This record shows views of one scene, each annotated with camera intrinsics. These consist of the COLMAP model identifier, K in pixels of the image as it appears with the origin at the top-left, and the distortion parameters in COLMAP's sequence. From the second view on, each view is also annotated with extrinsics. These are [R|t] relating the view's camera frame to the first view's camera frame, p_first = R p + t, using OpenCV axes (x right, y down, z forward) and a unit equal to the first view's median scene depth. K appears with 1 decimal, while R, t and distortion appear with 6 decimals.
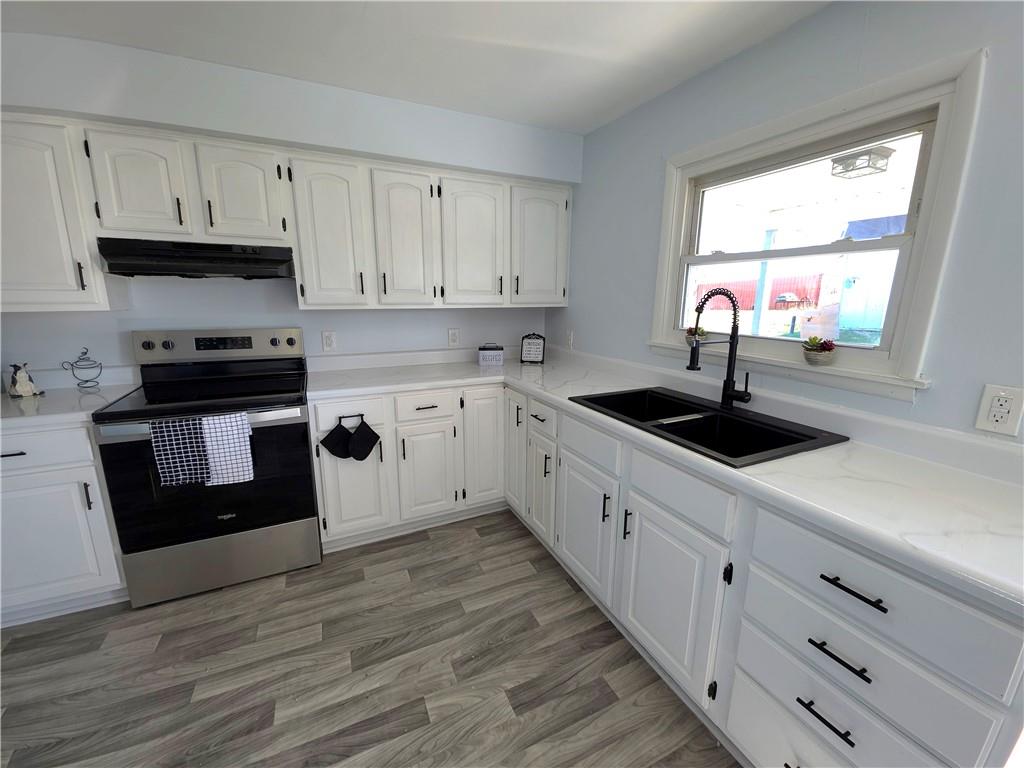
lens RADIAL K [[406.5, 0, 512.7], [0, 406.5, 382.5], [0, 0, 1]] dist [-0.000587, -0.001873]
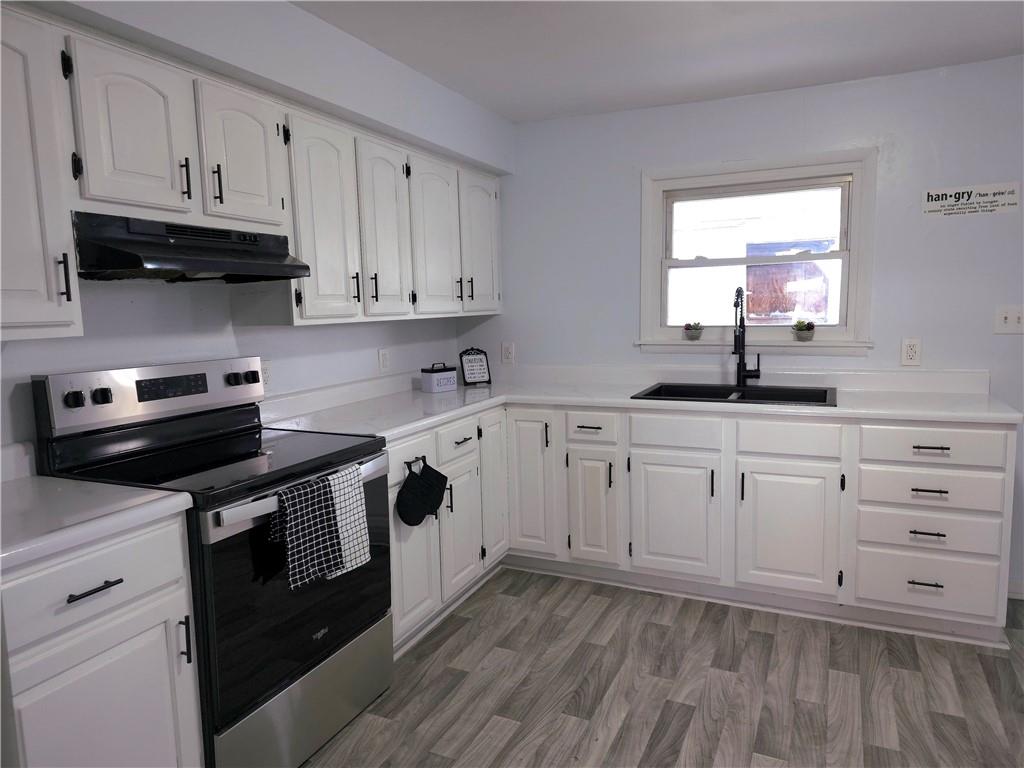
lens RADIAL K [[682.8, 0, 519.6], [0, 682.8, 380.2], [0, 0, 1]] dist [0.059374, -0.051097]
pose [[0.761255, -0.095767, 0.641342, -1.092908], [0.162000, 0.985760, -0.045093, 0.025858], [-0.627891, 0.138224, 0.765929, -0.115353]]
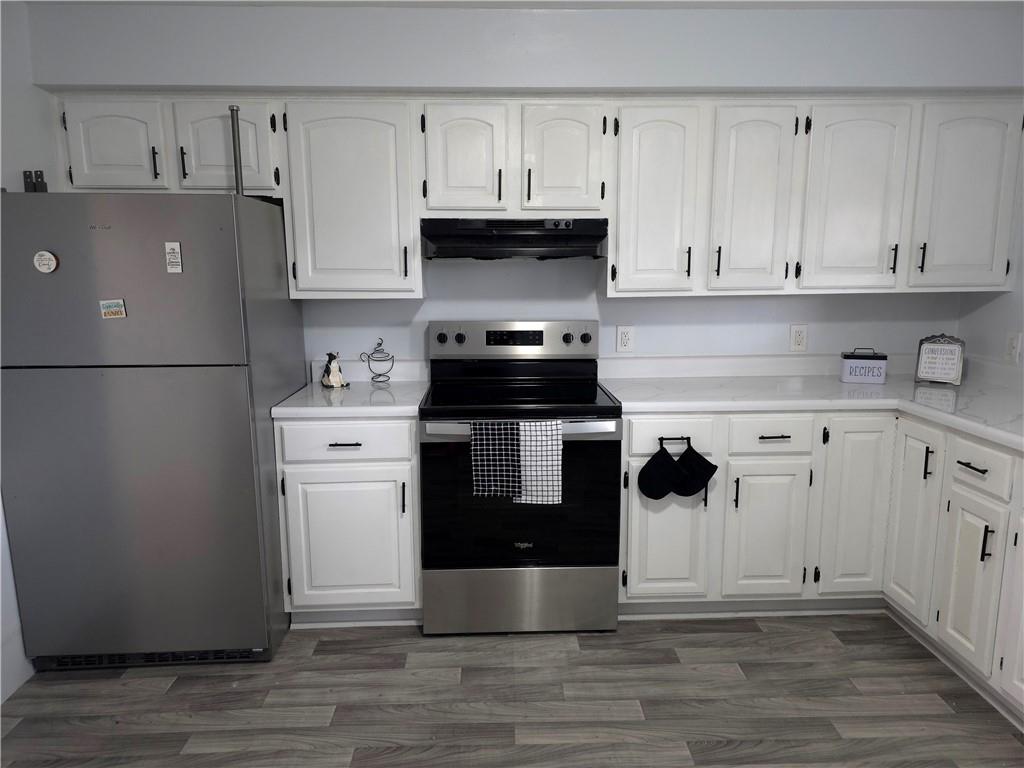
lens RADIAL K [[682.8, 0, 514.0], [0, 682.8, 388.2], [0, 0, 1]] dist [0.059374, -0.051097]
pose [[0.917883, 0.054747, -0.393057, -0.183021], [-0.070628, 0.997163, -0.026045, 0.046198], [0.390516, 0.051667, 0.919145, -0.296471]]
